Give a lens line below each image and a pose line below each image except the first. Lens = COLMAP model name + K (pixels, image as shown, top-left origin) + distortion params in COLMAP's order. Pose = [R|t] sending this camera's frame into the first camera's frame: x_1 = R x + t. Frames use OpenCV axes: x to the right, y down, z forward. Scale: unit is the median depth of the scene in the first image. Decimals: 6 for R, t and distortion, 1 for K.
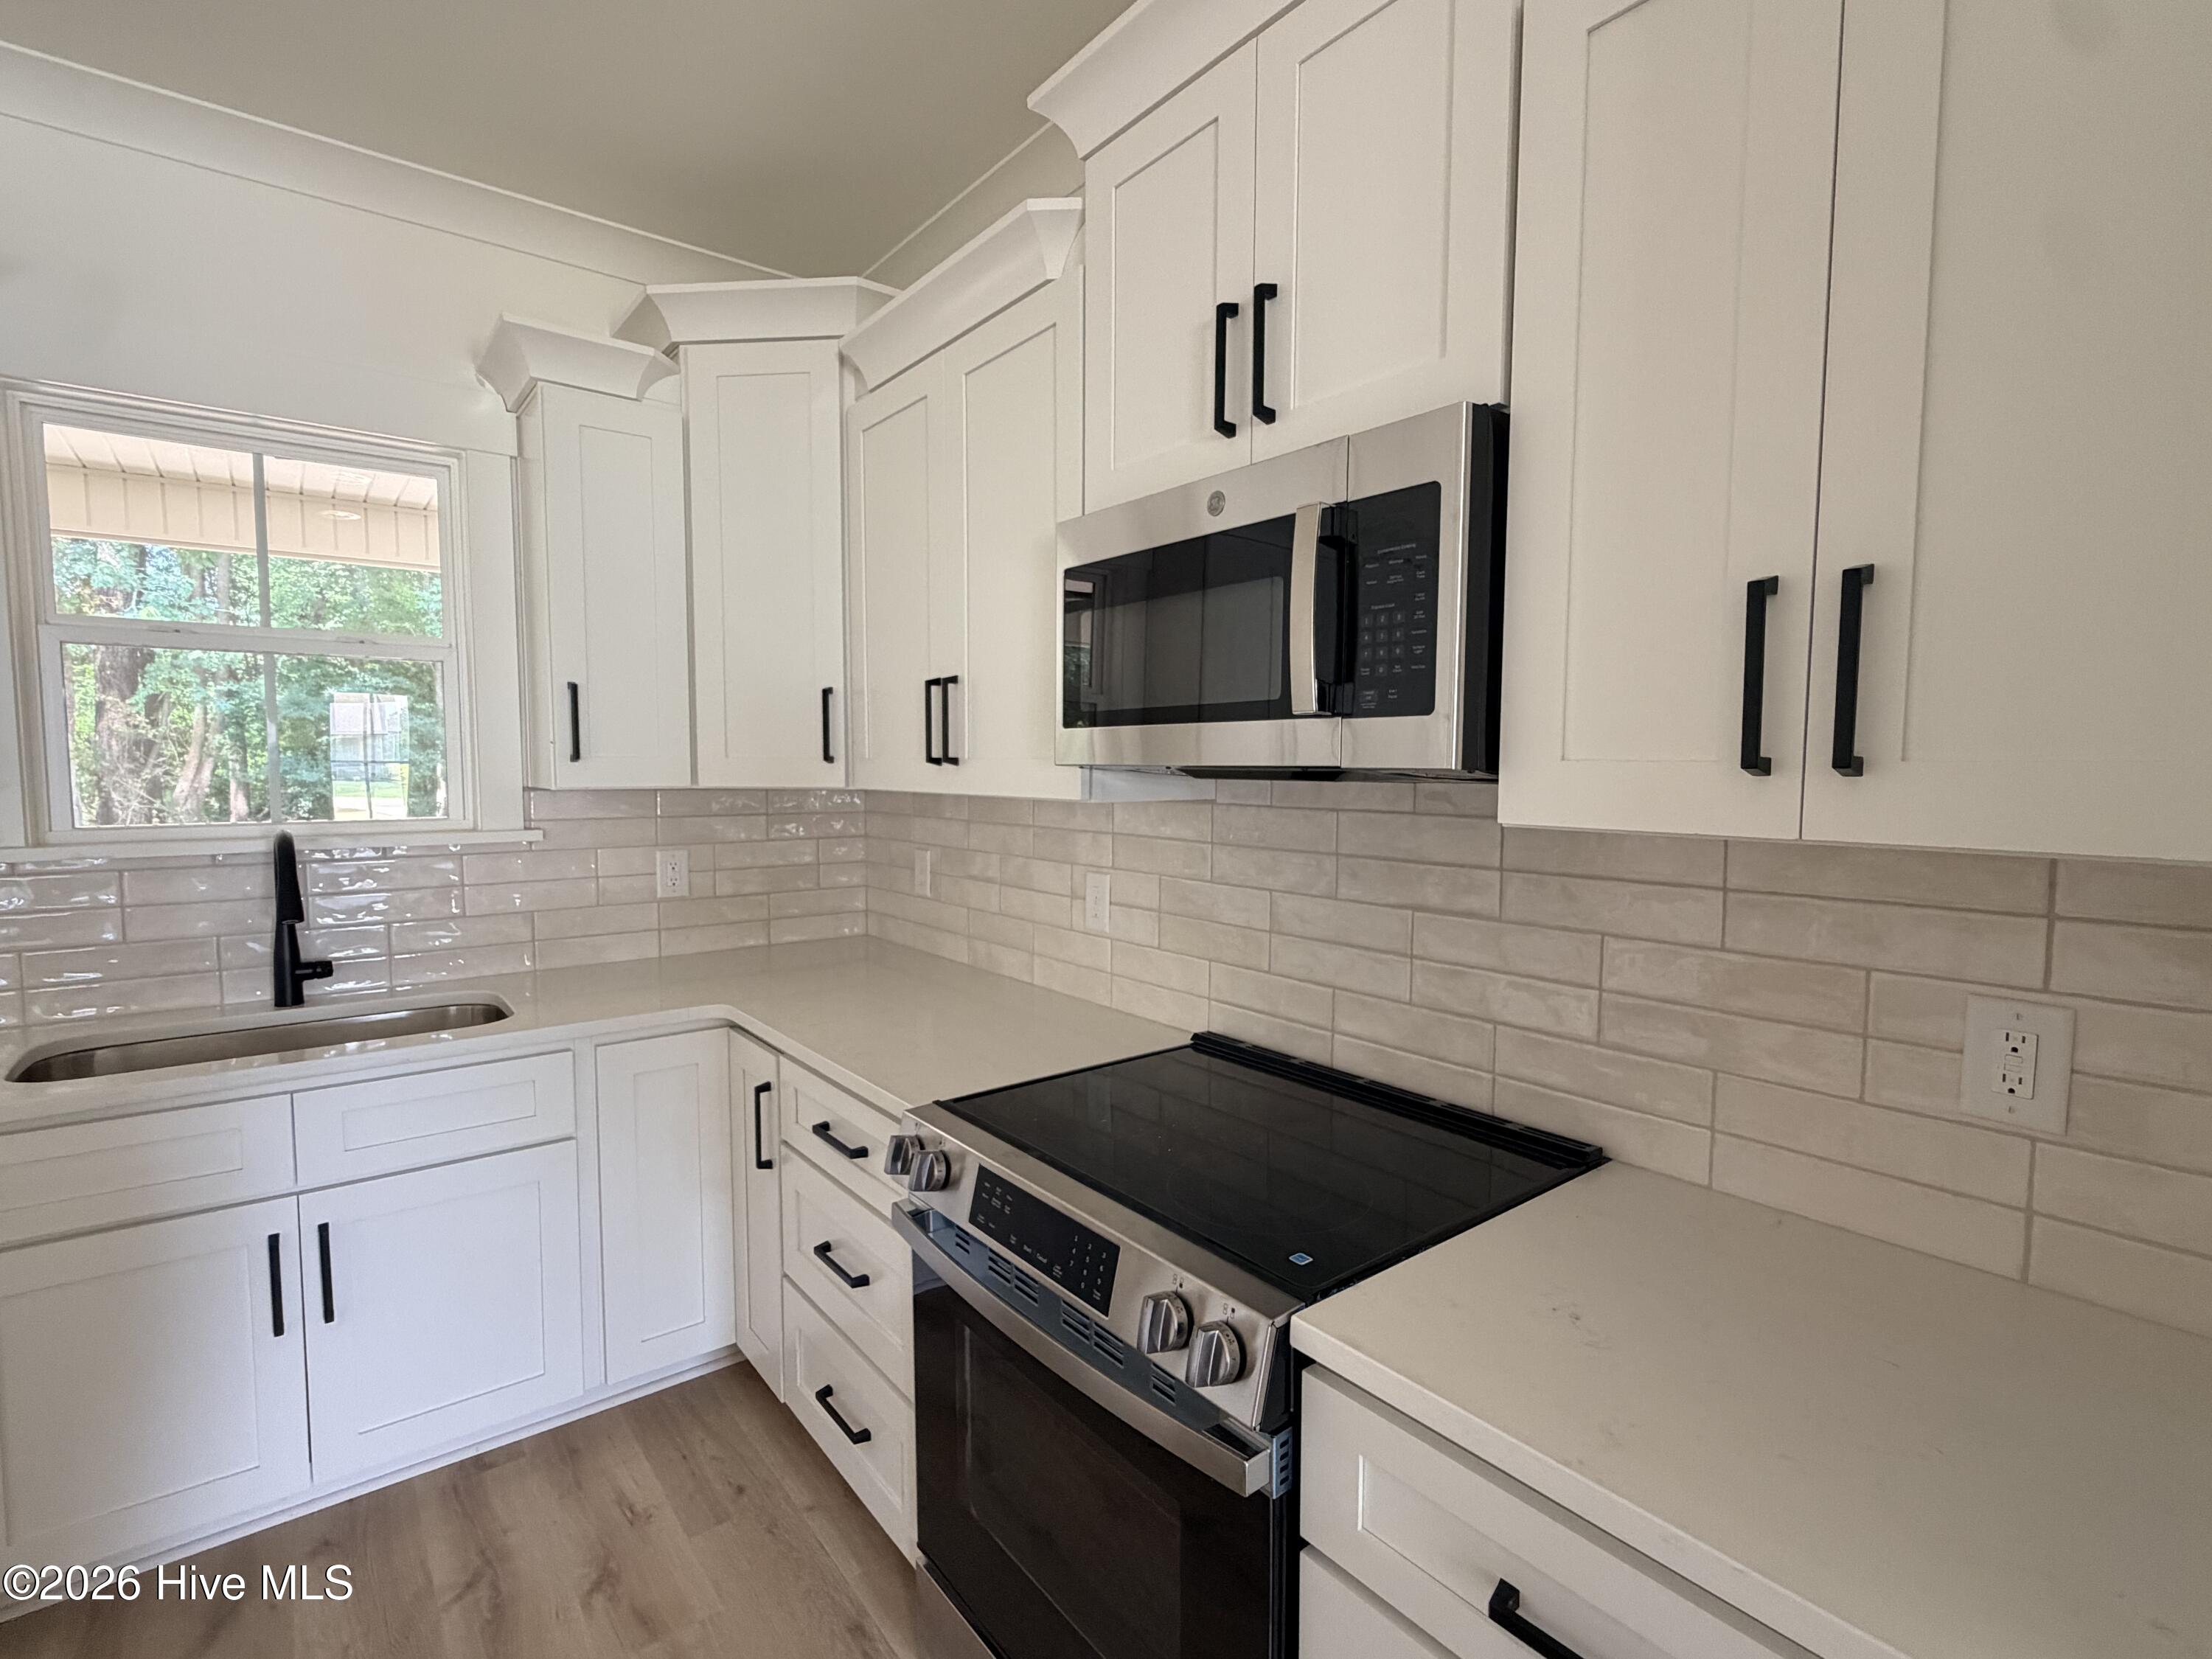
lens RADIAL K [[1051.8, 0, 1091.4], [0, 1051.8, 835.1], [0, 0, 1]] dist [0.001061, 0.000000]
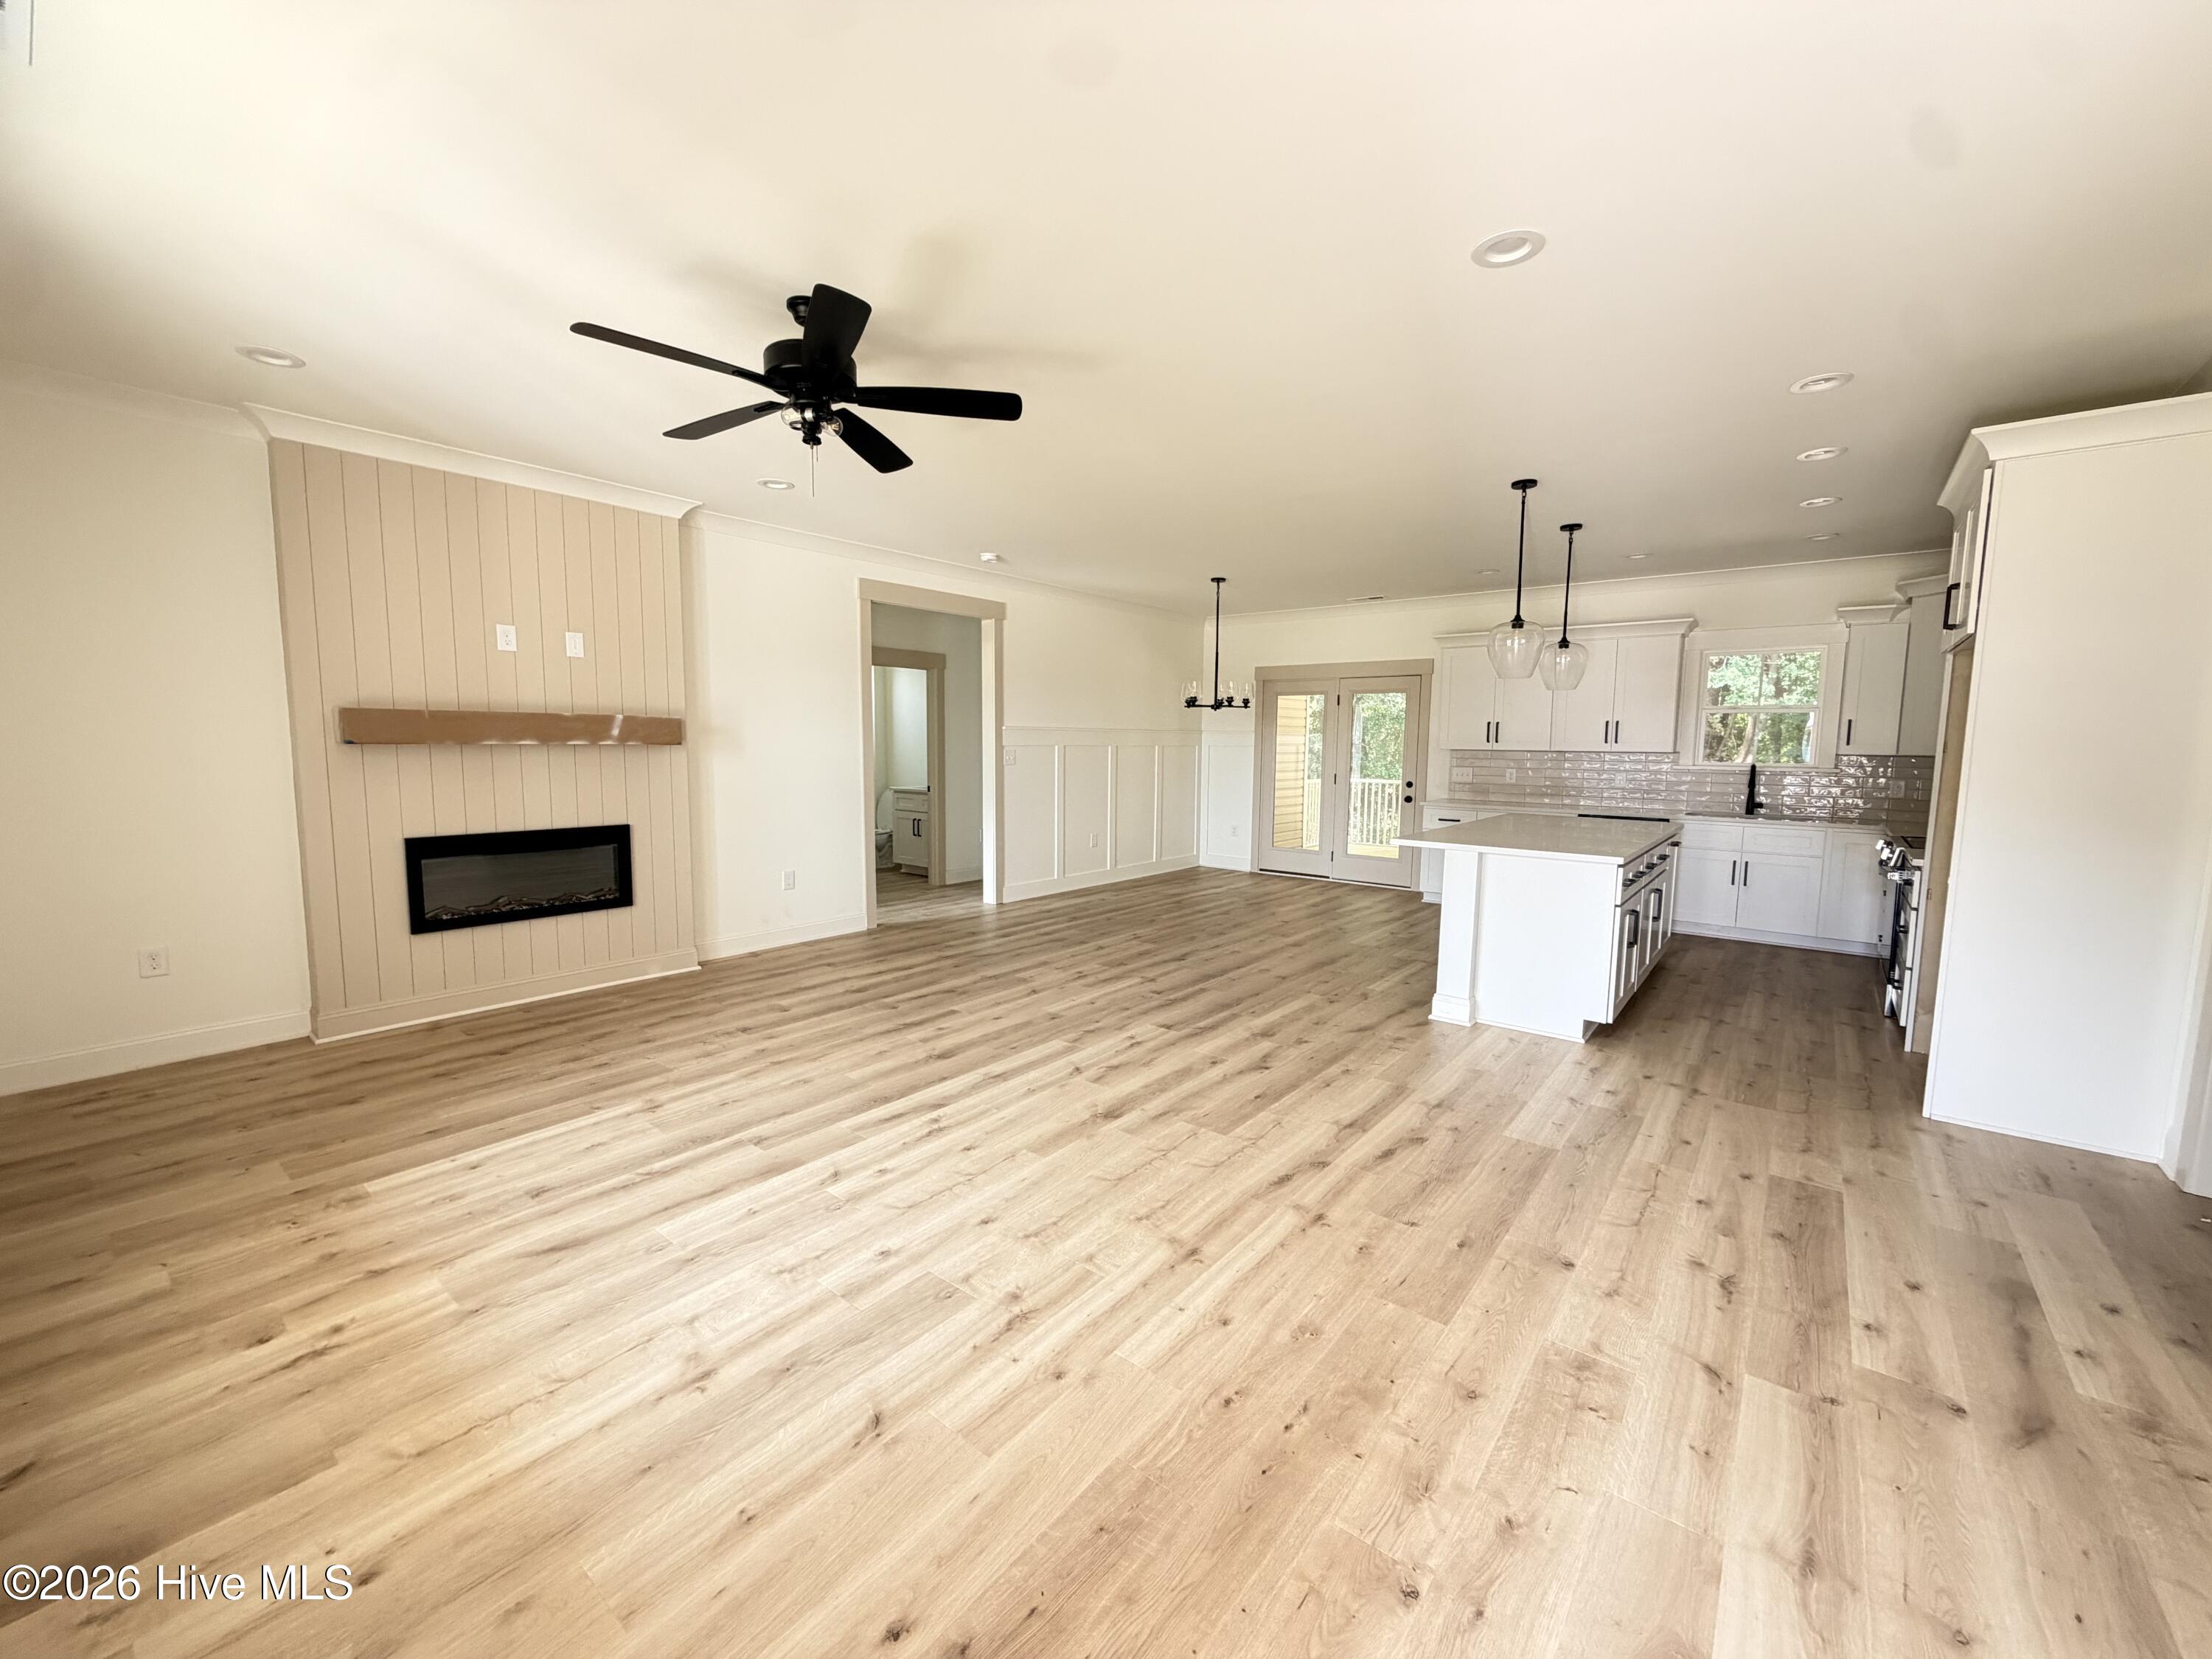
lens RADIAL K [[880.1, 0, 1106.0], [0, 880.1, 829.5], [0, 0, 1]] dist [-0.000763, 0.000437]
pose [[0.233543, 0.098194, -0.967376, 1.876182], [-0.081435, 0.993368, 0.081173, 0.177117], [0.968930, 0.059821, 0.239990, -2.106446]]
